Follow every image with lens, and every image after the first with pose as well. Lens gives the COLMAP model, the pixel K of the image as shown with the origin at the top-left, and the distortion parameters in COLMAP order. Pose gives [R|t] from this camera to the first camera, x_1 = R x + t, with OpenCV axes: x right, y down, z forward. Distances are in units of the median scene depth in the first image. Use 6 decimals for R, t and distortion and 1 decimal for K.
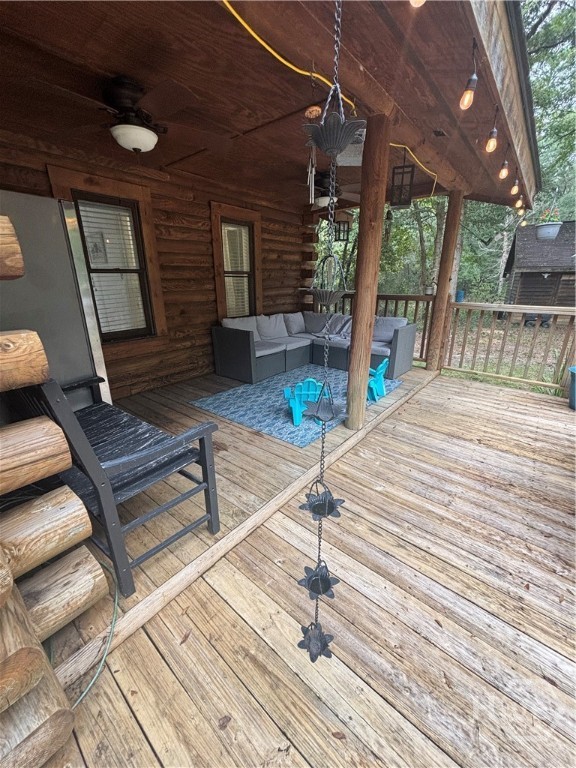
lens RADIAL K [[306.5, 0, 292.9], [0, 306.5, 380.2], [0, 0, 1]] dist [-0.013490, 0.000416]
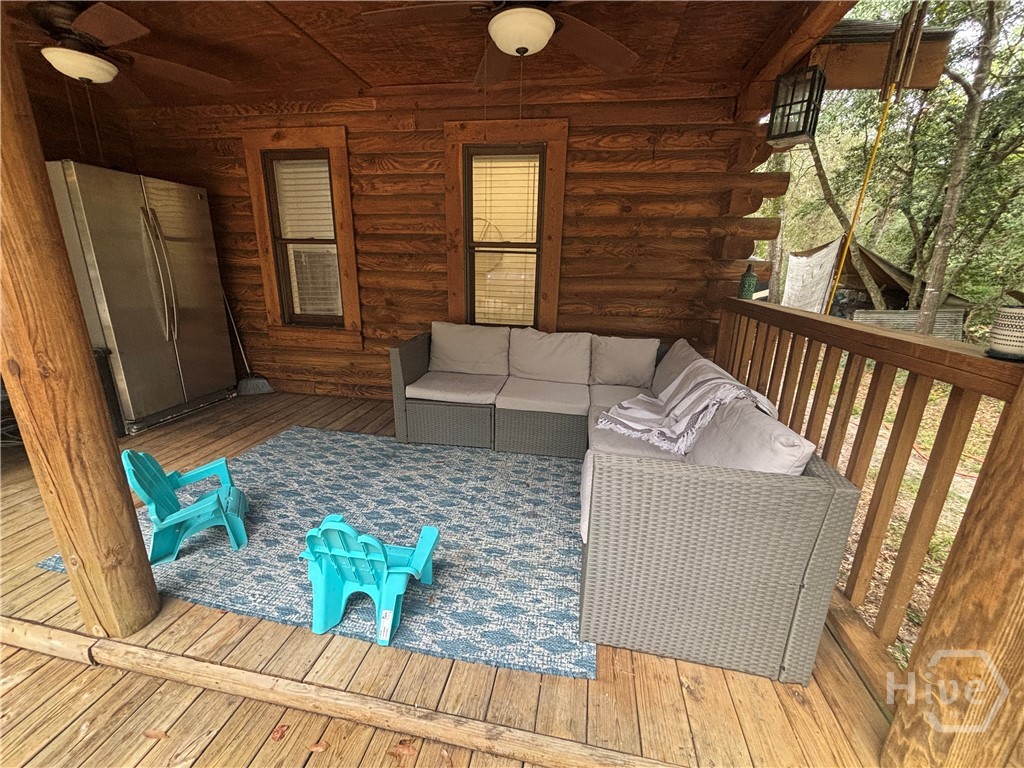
lens RADIAL K [[408.7, 0, 512.8], [0, 408.7, 382.6], [0, 0, 1]] dist [-0.013490, 0.000416]
pose [[0.483057, 0.257983, -0.836720, 0.569935], [-0.299015, 0.946764, 0.119284, -0.245276], [0.822950, 0.192571, 0.534481, 0.782726]]
